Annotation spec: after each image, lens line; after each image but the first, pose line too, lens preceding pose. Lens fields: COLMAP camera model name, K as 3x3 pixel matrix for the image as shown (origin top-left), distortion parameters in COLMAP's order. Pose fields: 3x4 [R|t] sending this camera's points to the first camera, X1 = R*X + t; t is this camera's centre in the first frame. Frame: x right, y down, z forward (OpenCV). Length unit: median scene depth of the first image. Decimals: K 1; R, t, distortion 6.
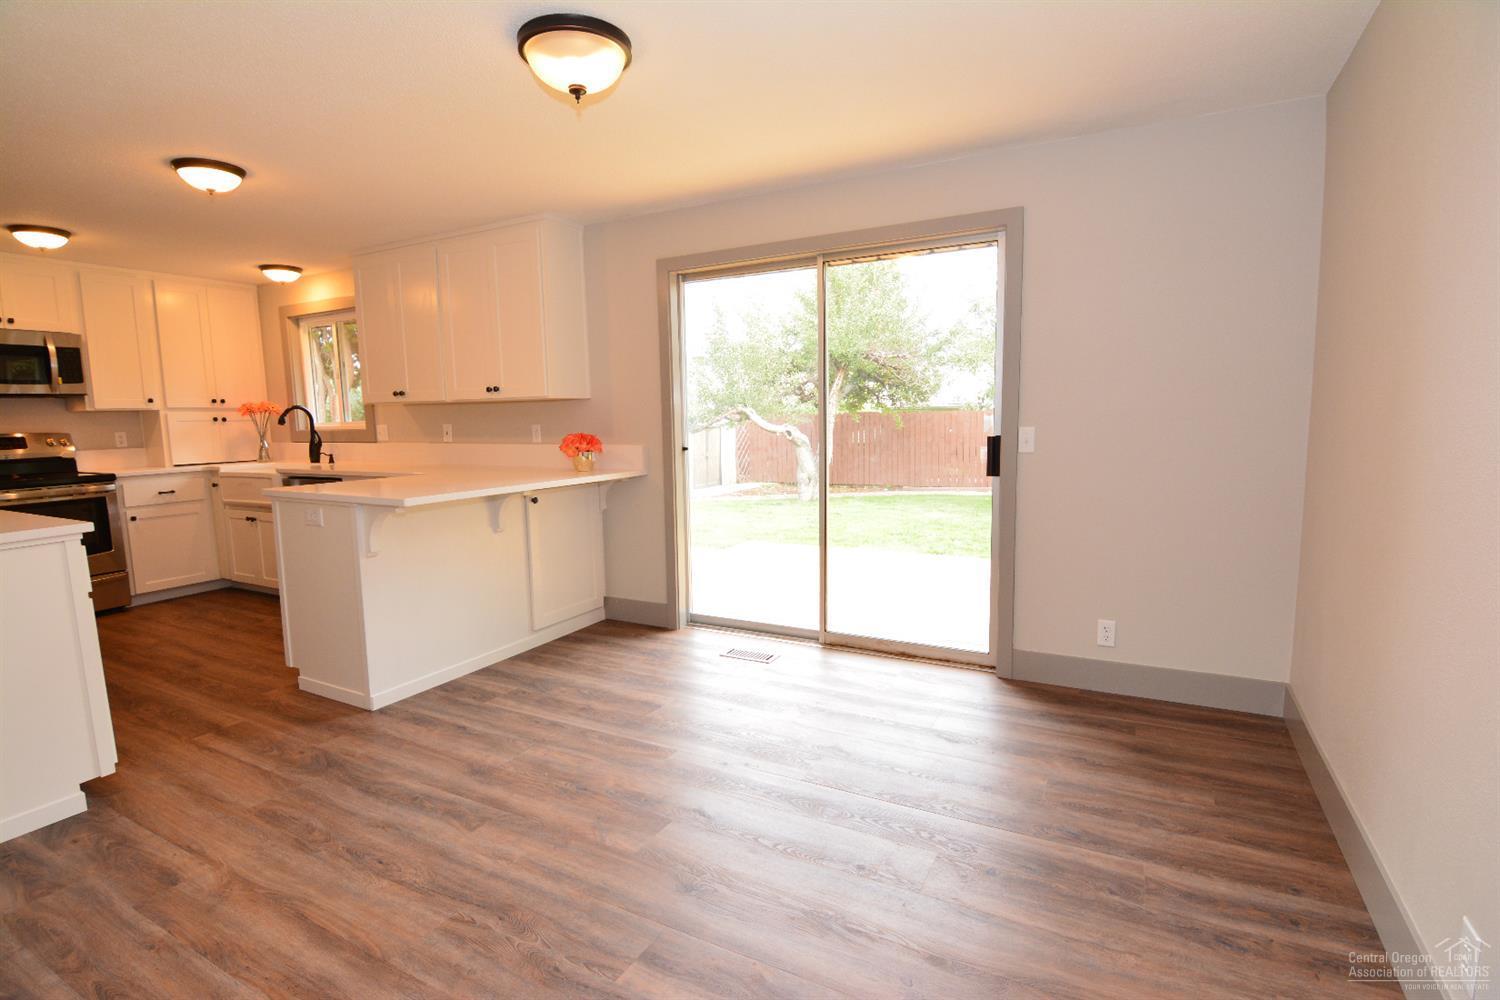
lens RADIAL K [[726.4, 0, 751.6], [0, 726.4, 501.8], [0, 0, 1]] dist [-0.009244, -0.007869]
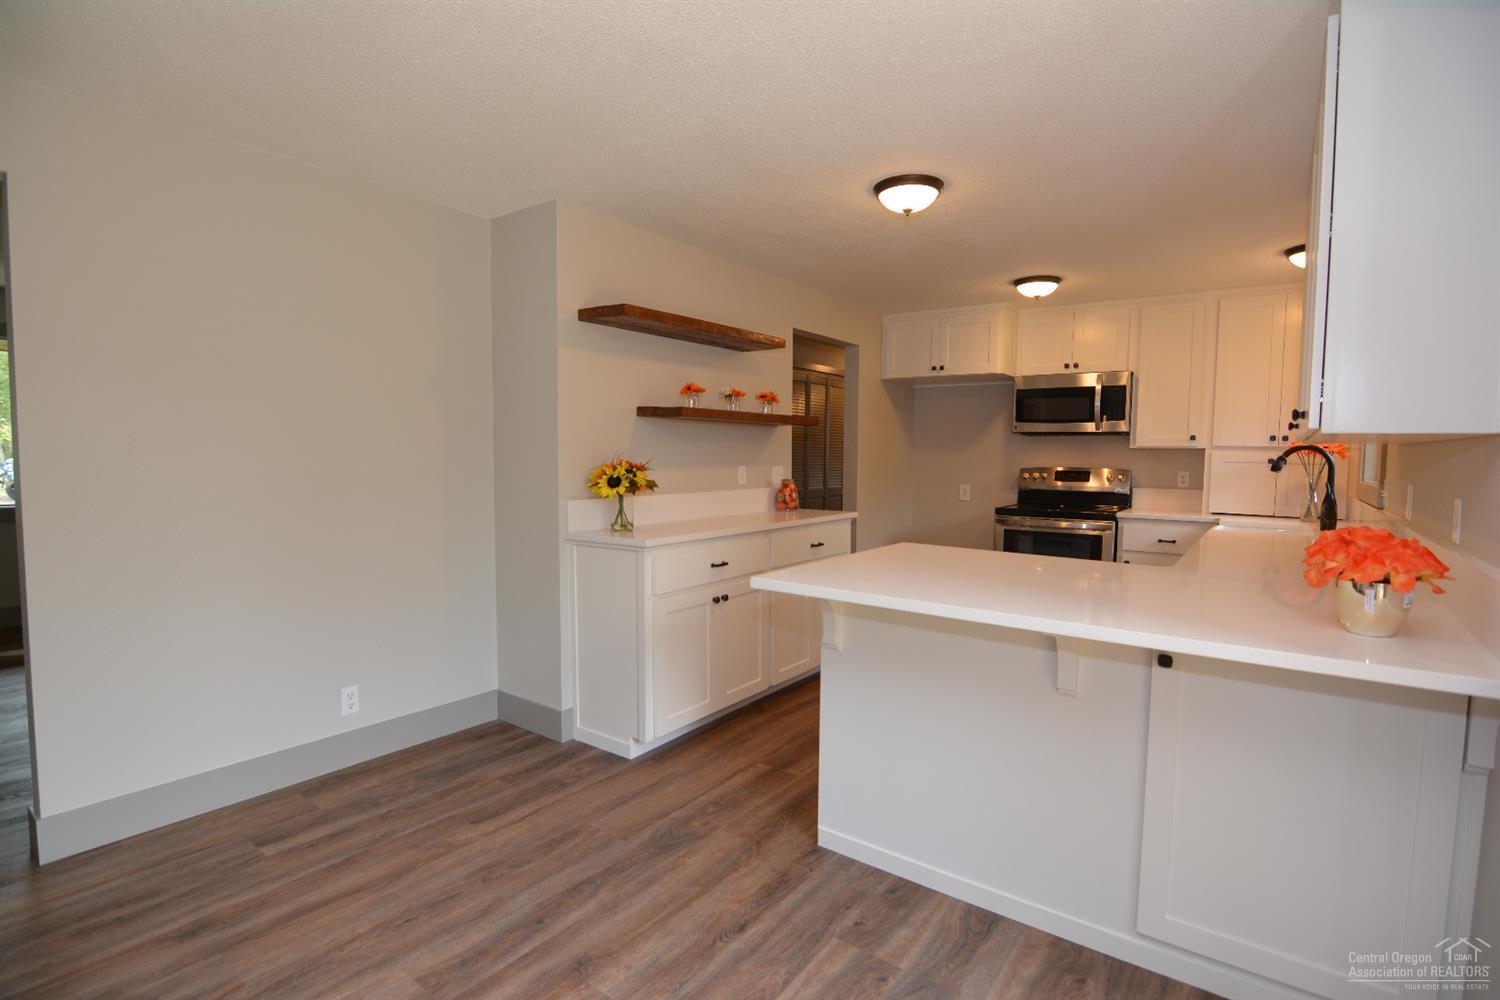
lens RADIAL K [[726.4, 0, 746.4], [0, 726.4, 501.7], [0, 0, 1]] dist [-0.009244, -0.007869]
pose [[-0.142849, 0.083962, -0.986177, 0.170183], [-0.128810, 0.986344, 0.102634, -0.110491], [0.981327, 0.141691, -0.130084, 0.775962]]
